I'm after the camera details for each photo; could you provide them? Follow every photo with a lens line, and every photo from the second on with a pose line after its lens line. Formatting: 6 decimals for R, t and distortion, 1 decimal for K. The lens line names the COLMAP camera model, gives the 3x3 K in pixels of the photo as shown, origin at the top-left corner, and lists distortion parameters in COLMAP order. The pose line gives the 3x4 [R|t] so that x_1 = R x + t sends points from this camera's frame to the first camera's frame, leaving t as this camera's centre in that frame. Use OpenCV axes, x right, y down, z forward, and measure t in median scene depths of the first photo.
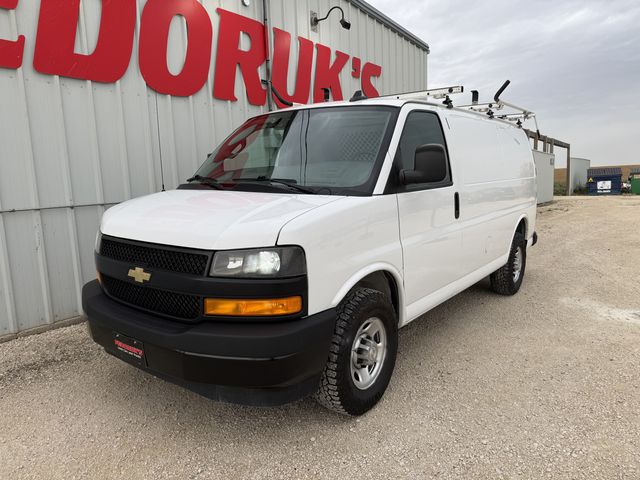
lens RADIAL K [[449.6, 0, 321.5], [0, 449.6, 240.8], [0, 0, 1]] dist [0.059006, -0.075793]
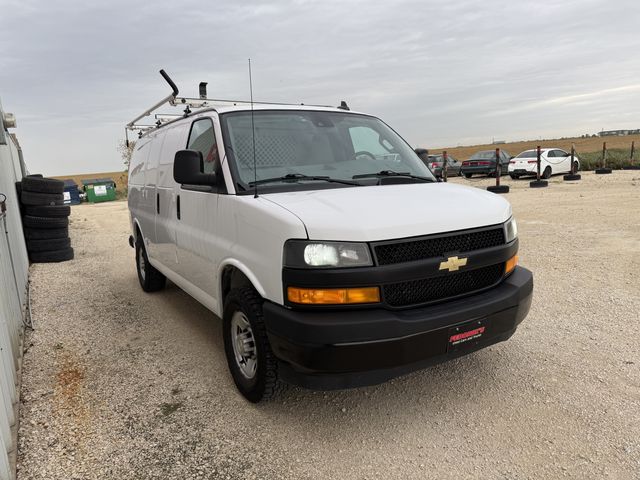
lens RADIAL K [[449.6, 0, 321.5], [0, 449.6, 240.8], [0, 0, 1]] dist [0.059006, -0.075793]
pose [[0.361998, -0.148134, 0.920333, -0.994877], [0.177235, 0.980221, 0.088061, -0.082243], [-0.915175, 0.131237, 0.381093, 0.604497]]
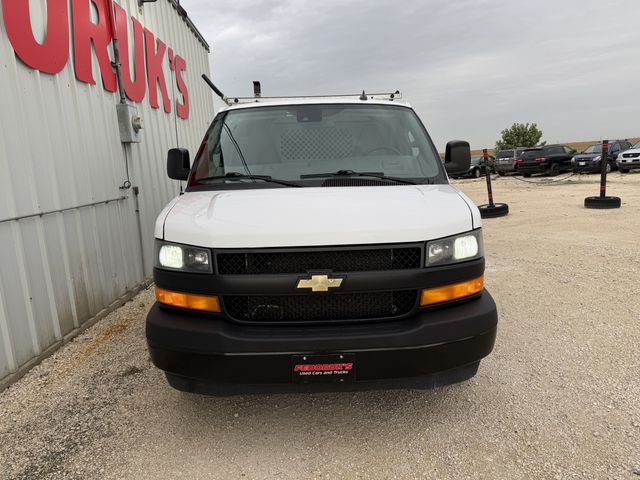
lens RADIAL K [[449.6, 0, 321.5], [0, 449.6, 240.8], [0, 0, 1]] dist [0.059006, -0.075793]
pose [[0.785643, -0.118719, 0.607183, -0.636314], [0.119688, 0.992041, 0.039102, -0.028827], [-0.606993, 0.041952, 0.793599, 0.205412]]
